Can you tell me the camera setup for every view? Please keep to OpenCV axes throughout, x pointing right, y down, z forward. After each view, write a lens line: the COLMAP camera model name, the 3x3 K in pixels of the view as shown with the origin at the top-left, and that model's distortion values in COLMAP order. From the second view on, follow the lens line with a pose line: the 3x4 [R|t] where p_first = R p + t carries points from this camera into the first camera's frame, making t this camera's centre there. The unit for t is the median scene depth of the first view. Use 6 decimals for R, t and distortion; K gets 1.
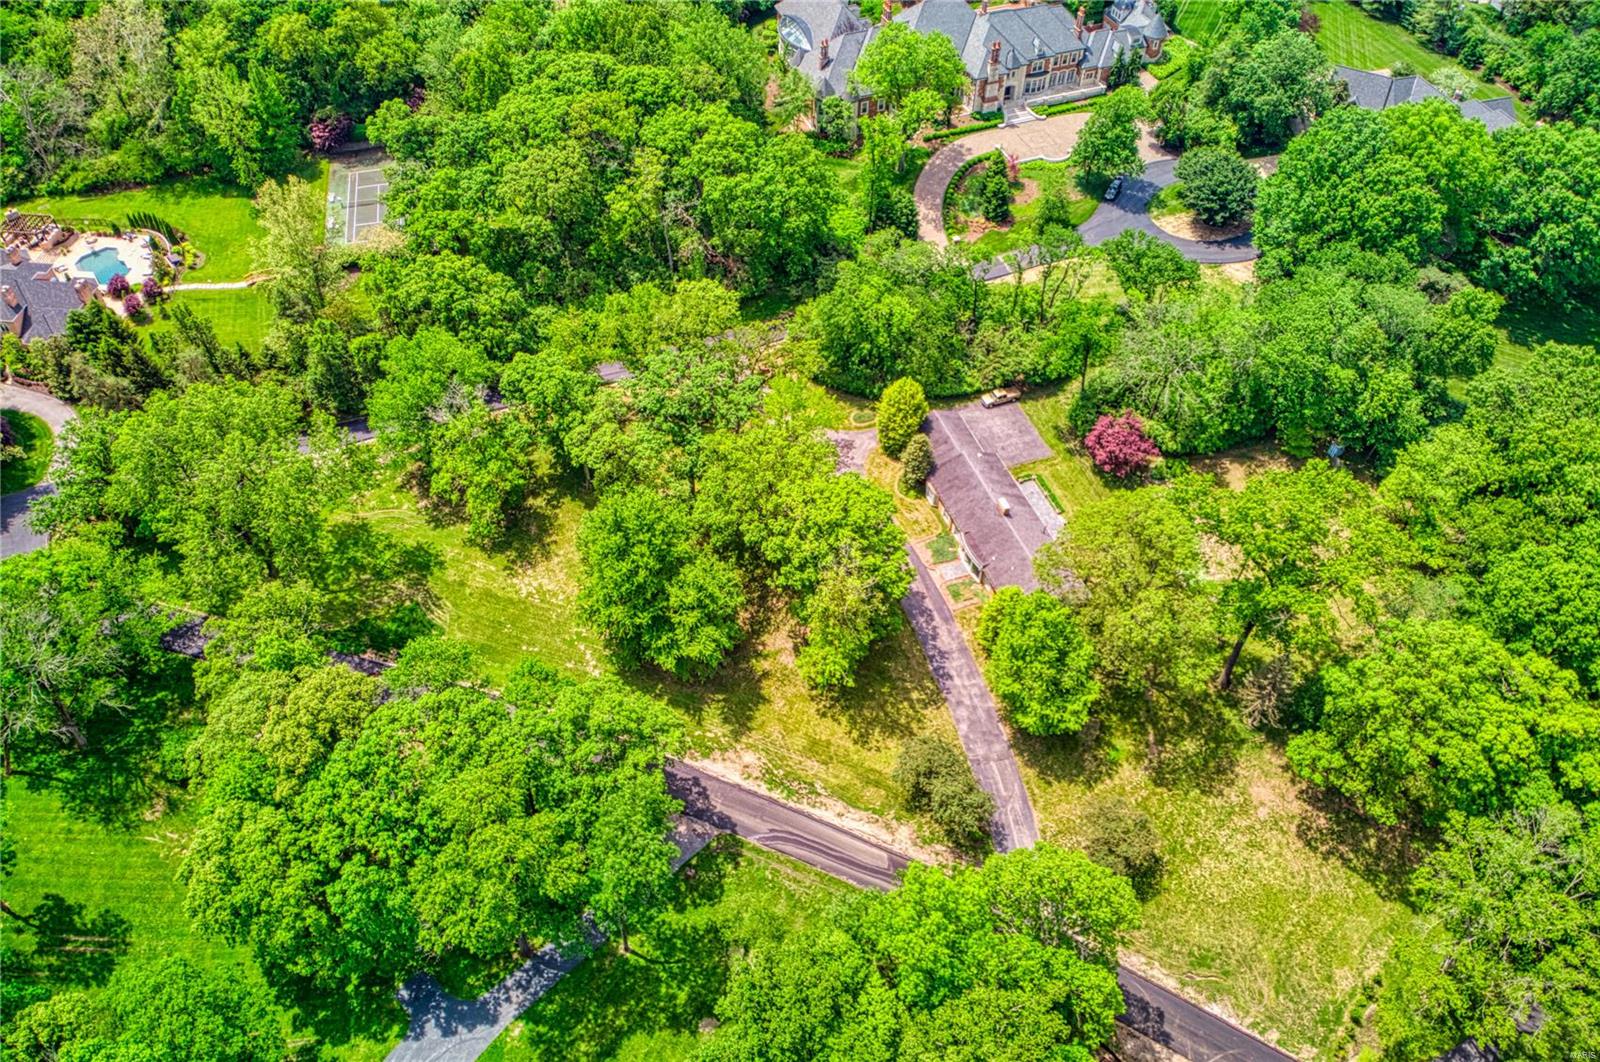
lens RADIAL K [[1191.0, 0, 795.2], [0, 1191.0, 529.4], [0, 0, 1]] dist [0.135911, -0.281730]
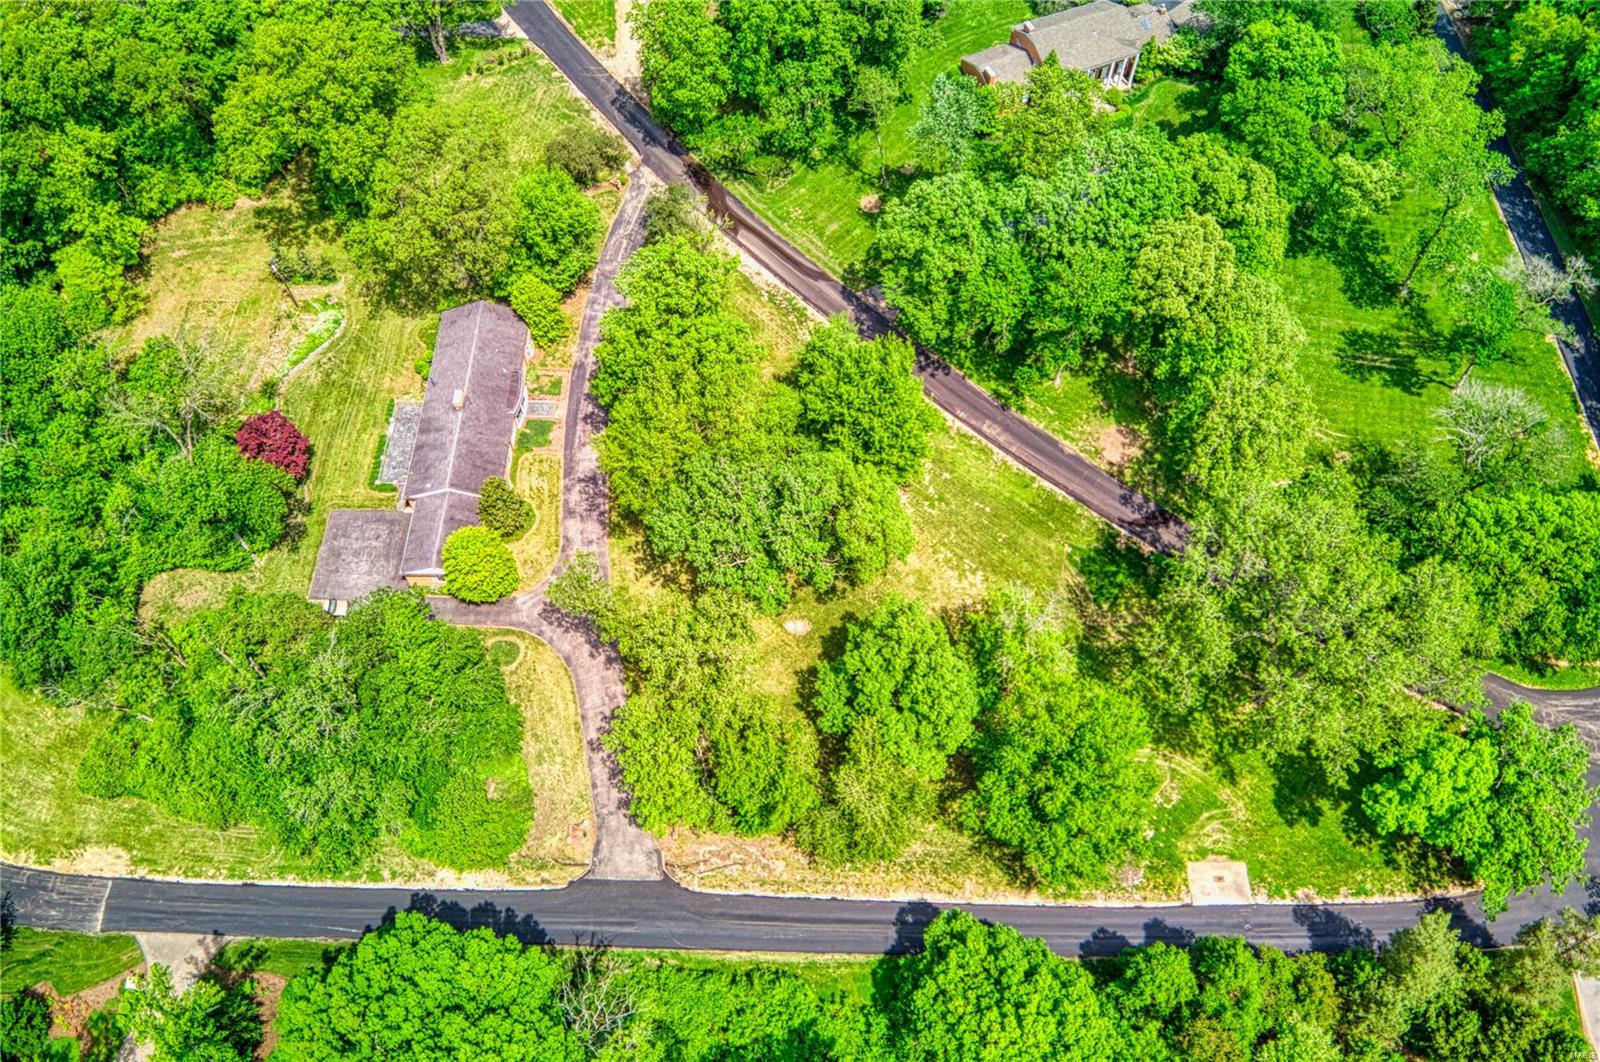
lens RADIAL K [[1191.0, 0, 795.2], [0, 1191.0, 529.4], [0, 0, 1]] dist [0.135911, -0.281730]
pose [[-0.936869, -0.306725, 0.167920, -0.283722], [0.252668, -0.261819, 0.931456, -0.954516], [-0.241736, 0.915079, 0.322790, 0.852129]]
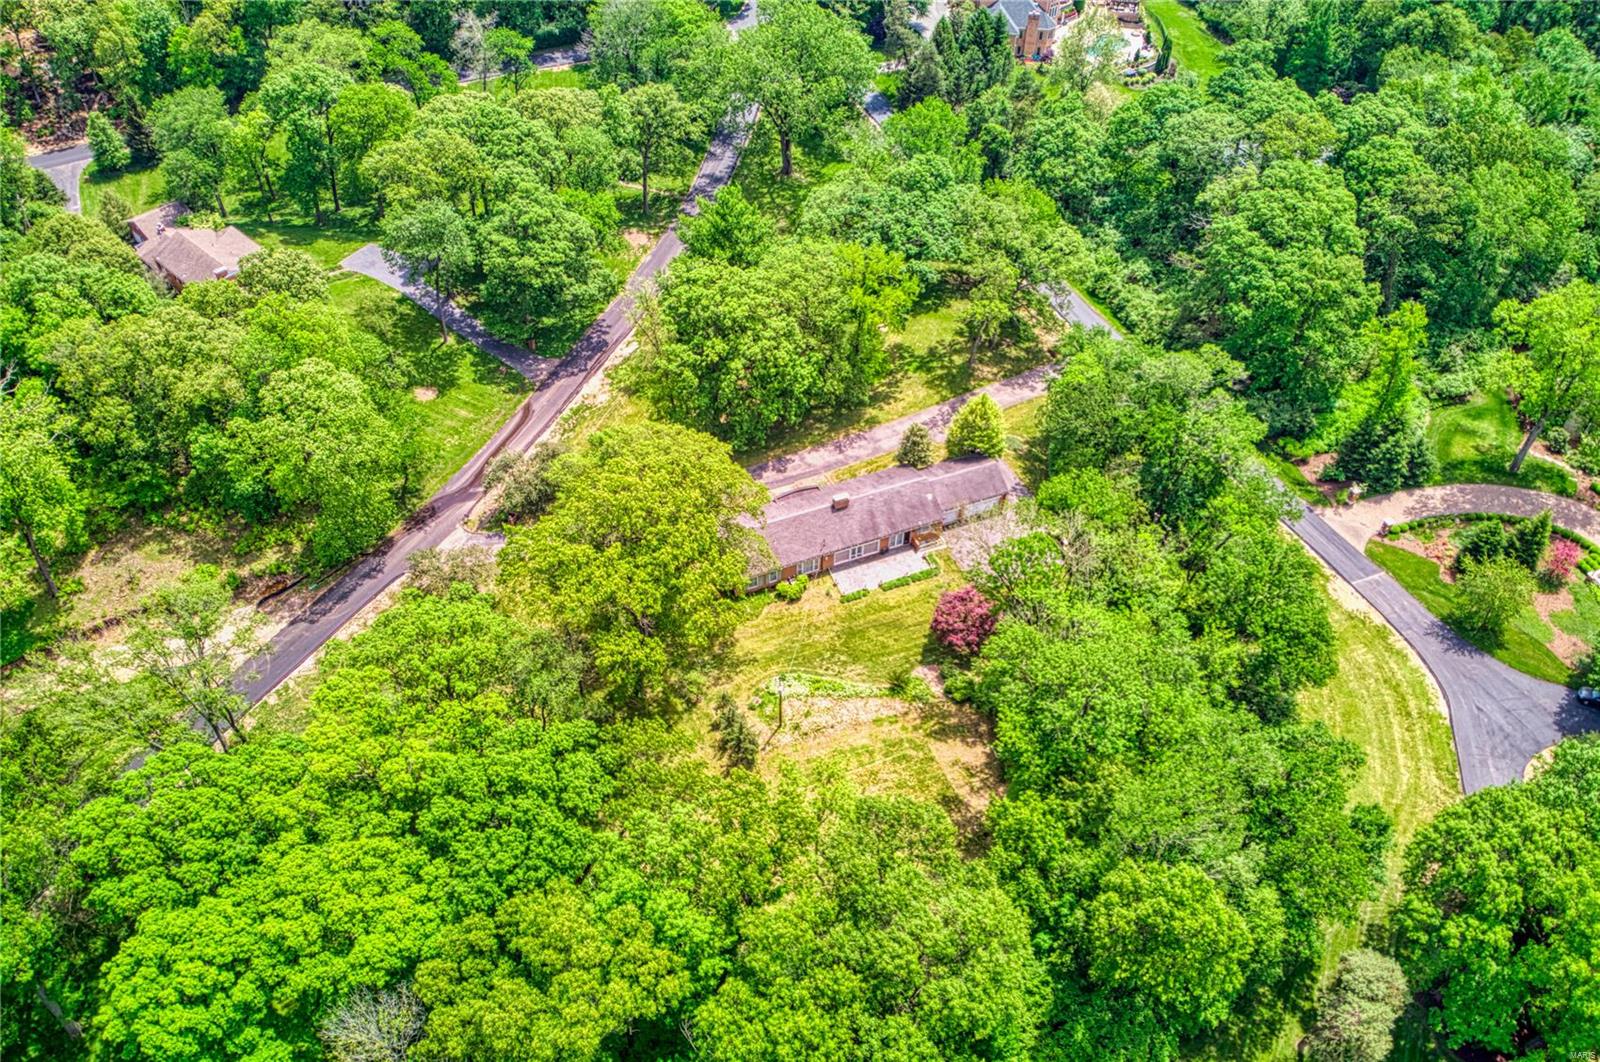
lens RADIAL K [[1191.0, 0, 795.2], [0, 1191.0, 529.4], [0, 0, 1]] dist [0.135911, -0.281730]
pose [[0.047880, 0.716354, -0.696092, 0.957049], [-0.743471, 0.490955, 0.454107, -0.459072], [0.667052, 0.495782, 0.556096, 0.554762]]
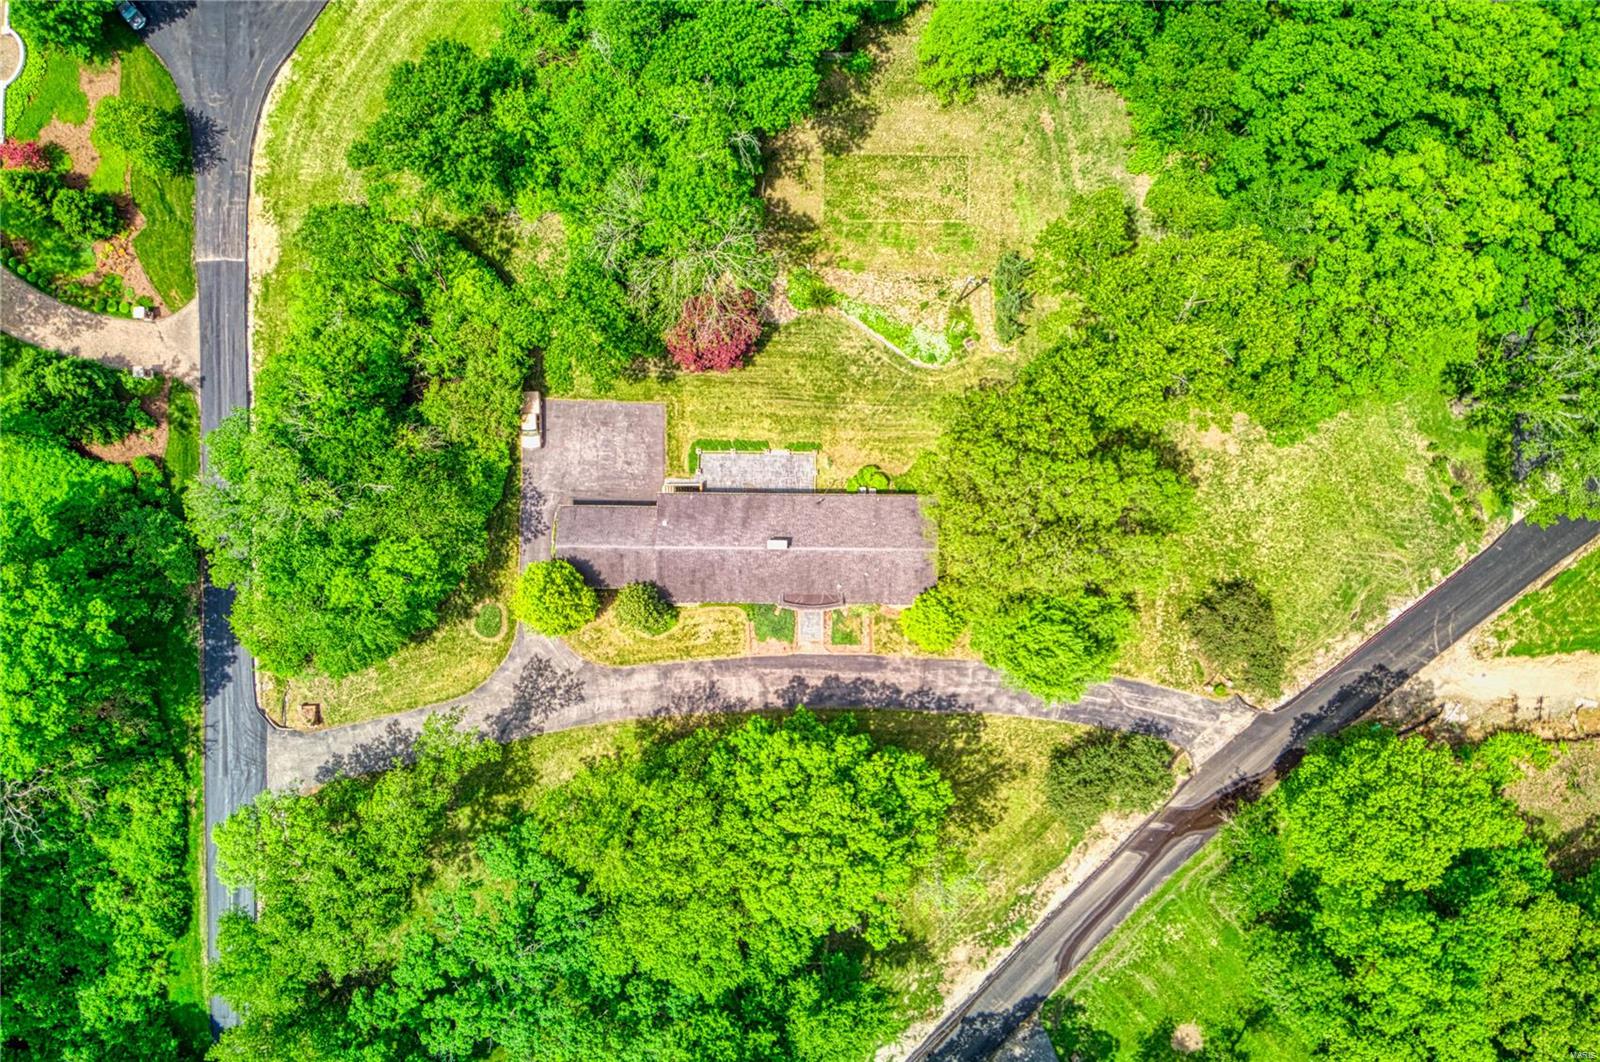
lens RADIAL K [[1191.0, 0, 795.2], [0, 1191.0, 529.4], [0, 0, 1]] dist [0.135911, -0.281730]
pose [[0.341782, -0.939526, 0.021838, 0.197974], [0.695551, 0.268518, 0.666414, -0.579995], [-0.631976, -0.212579, 0.745262, 0.520545]]
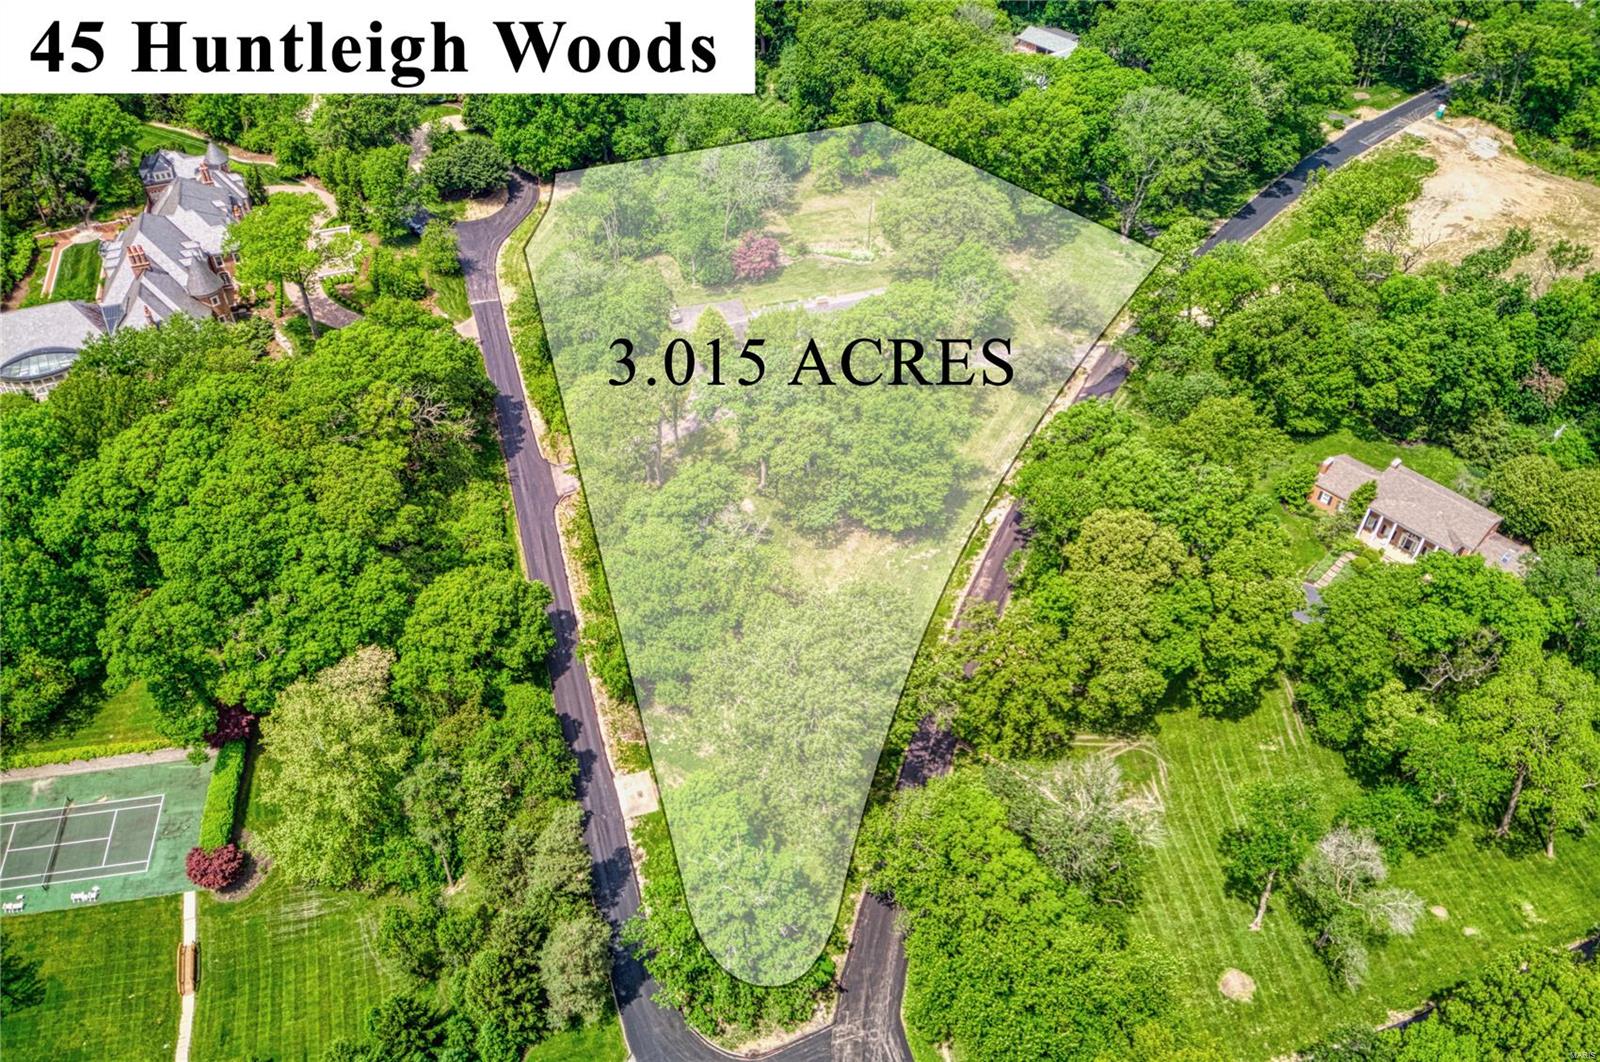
lens RADIAL K [[1191.0, 0, 795.2], [0, 1191.0, 529.4], [0, 0, 1]] dist [0.135911, -0.281730]
pose [[0.047317, -0.676671, 0.734764, -1.164925], [0.733995, 0.522477, 0.433900, -0.571474], [-0.677505, 0.518782, 0.521395, 0.516935]]
